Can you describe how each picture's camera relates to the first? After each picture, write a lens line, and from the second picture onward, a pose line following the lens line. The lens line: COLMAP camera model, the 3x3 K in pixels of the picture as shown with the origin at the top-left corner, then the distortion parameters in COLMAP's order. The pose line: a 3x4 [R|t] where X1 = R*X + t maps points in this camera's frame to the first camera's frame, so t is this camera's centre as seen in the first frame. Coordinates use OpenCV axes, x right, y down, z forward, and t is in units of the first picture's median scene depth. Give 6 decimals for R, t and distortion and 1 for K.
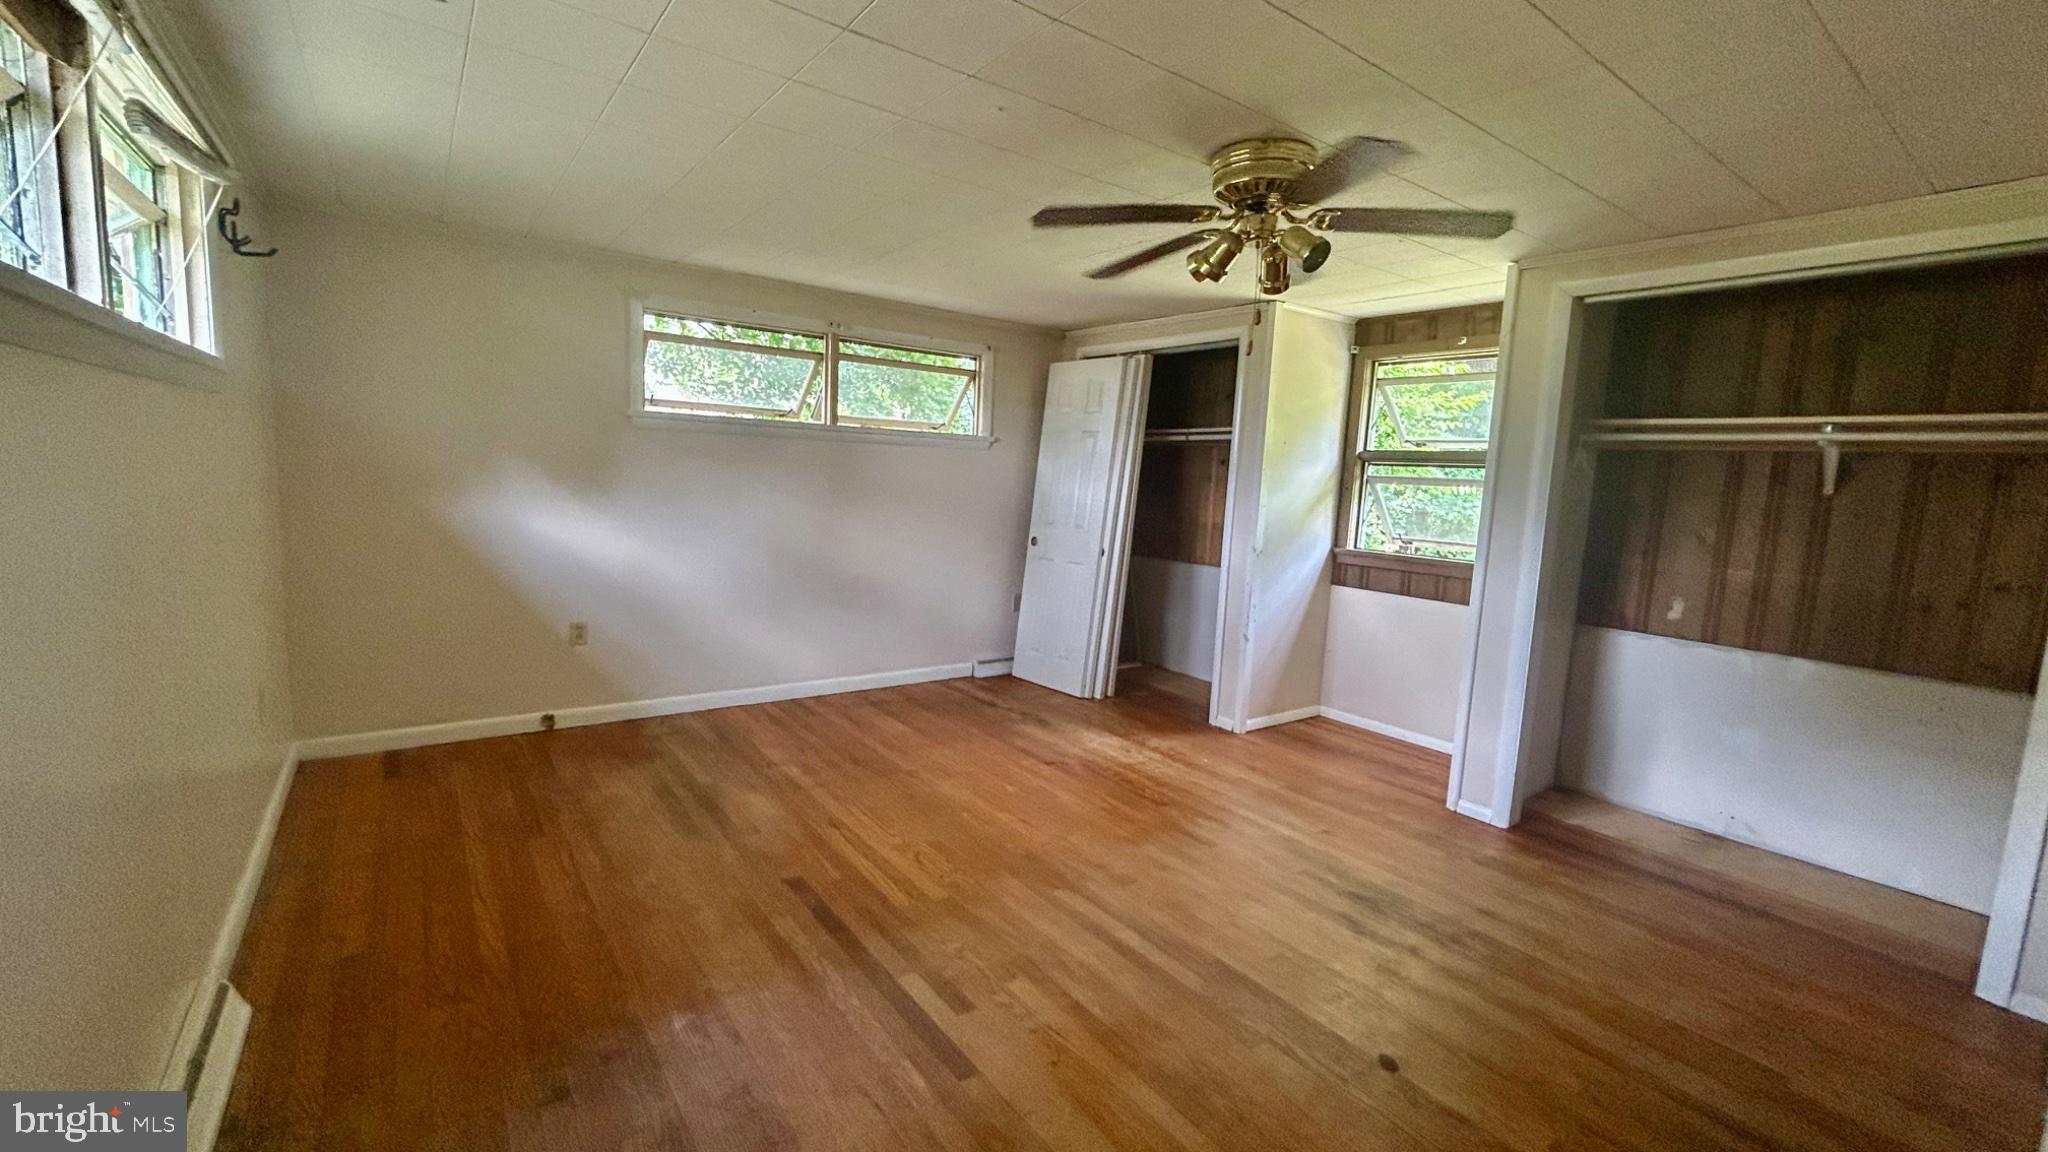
lens RADIAL K [[831.1, 0, 1023.1], [0, 831.1, 571.4], [0, 0, 1]] dist [0.001269, 0.000869]
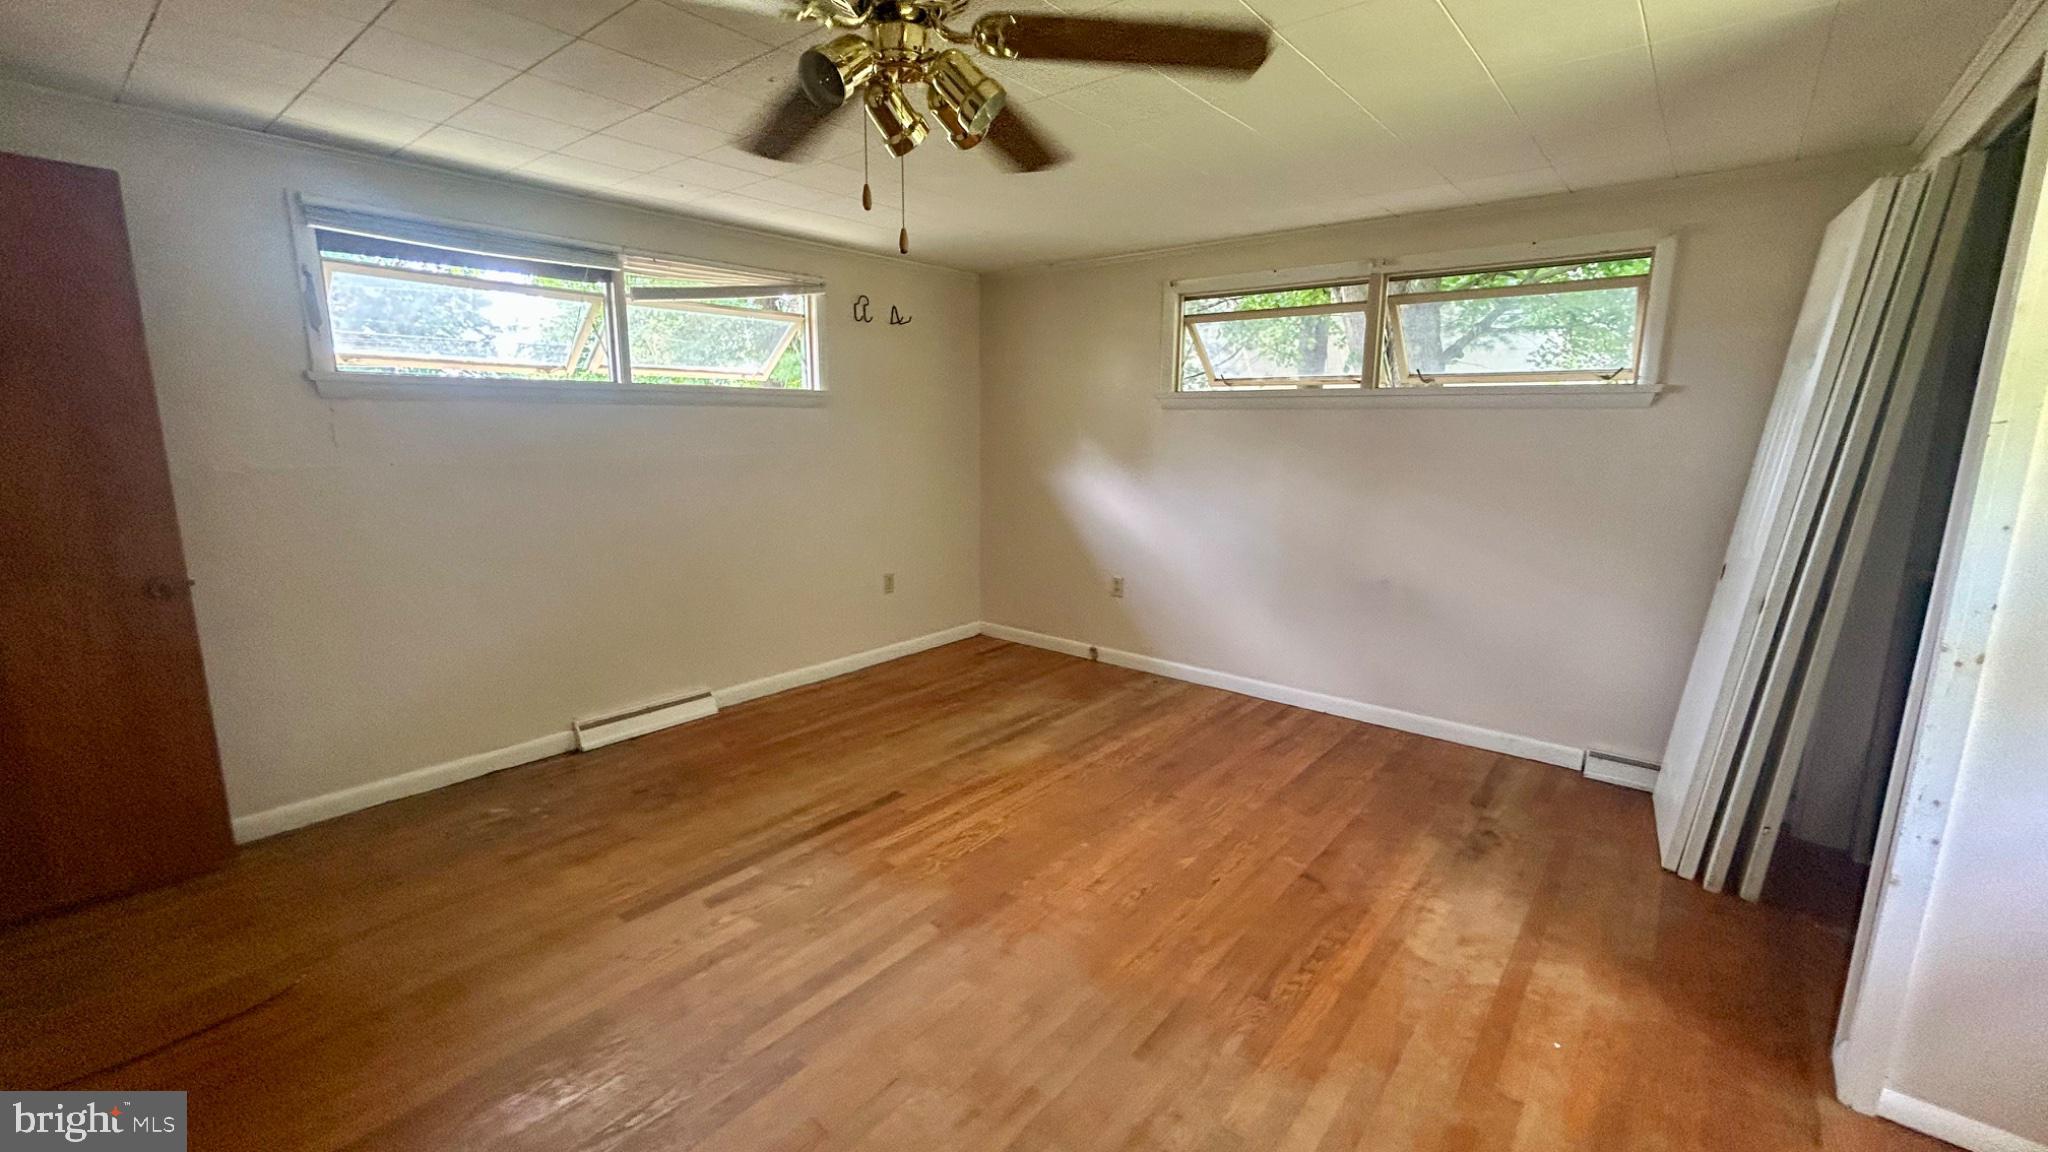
lens RADIAL K [[831.1, 0, 1021.4], [0, 831.1, 575.7], [0, 0, 1]] dist [0.001269, 0.000869]
pose [[0.236649, 0.133339, -0.962402, 0.576778], [-0.112513, 0.987635, 0.109168, -0.056695], [0.965059, 0.082448, 0.248725, 0.570786]]
